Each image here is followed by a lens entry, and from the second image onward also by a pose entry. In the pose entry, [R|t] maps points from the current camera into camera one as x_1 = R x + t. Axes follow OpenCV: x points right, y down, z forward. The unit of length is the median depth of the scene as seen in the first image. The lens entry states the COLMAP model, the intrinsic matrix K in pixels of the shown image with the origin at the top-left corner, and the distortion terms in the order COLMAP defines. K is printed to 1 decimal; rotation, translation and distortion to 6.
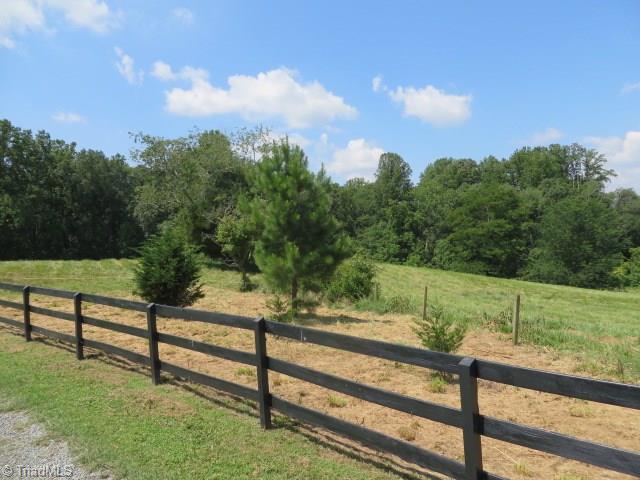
lens RADIAL K [[475.2, 0, 325.9], [0, 475.2, 237.6], [0, 0, 1]] dist [-0.024680, 0.014973]
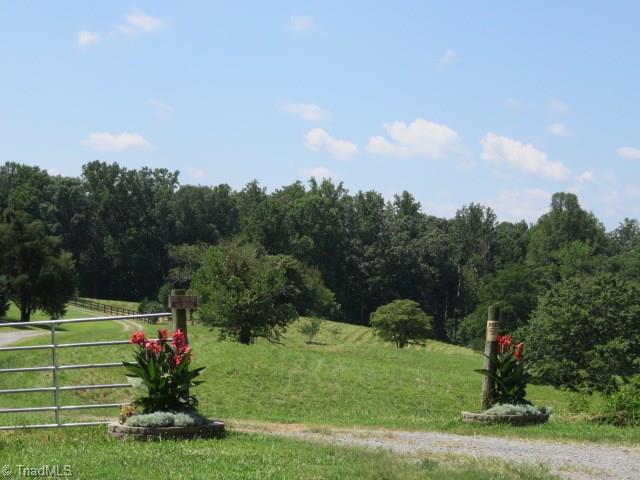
lens RADIAL K [[1342.6, 0, 322.1], [0, 1342.6, 241.8], [0, 0, 1]] dist [-0.109721, 0.000000]
pose [[0.909060, 0.072419, -0.410323, 0.852317], [-0.081939, 0.996621, -0.005637, -0.083953], [0.408528, 0.038746, 0.911923, -1.330974]]
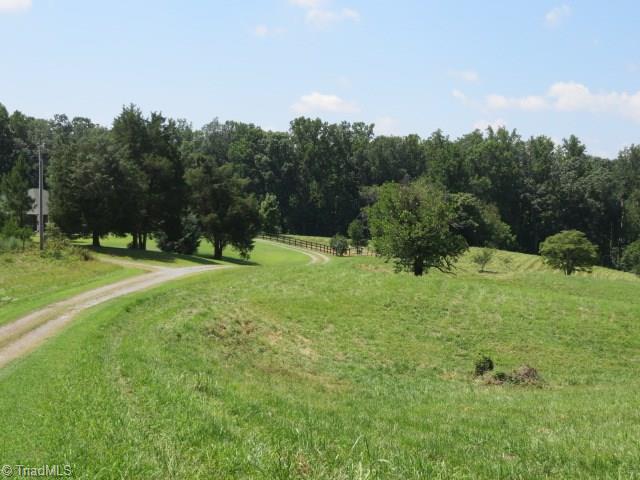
lens RADIAL K [[1091.4, 0, 321.0], [0, 1091.4, 233.8], [0, 0, 1]] dist [-0.095367, 0.000000]
pose [[0.828736, 0.073484, -0.554794, 0.801847], [-0.056217, 0.997259, 0.048114, -0.077032], [0.556809, -0.008685, 0.830595, -1.175788]]
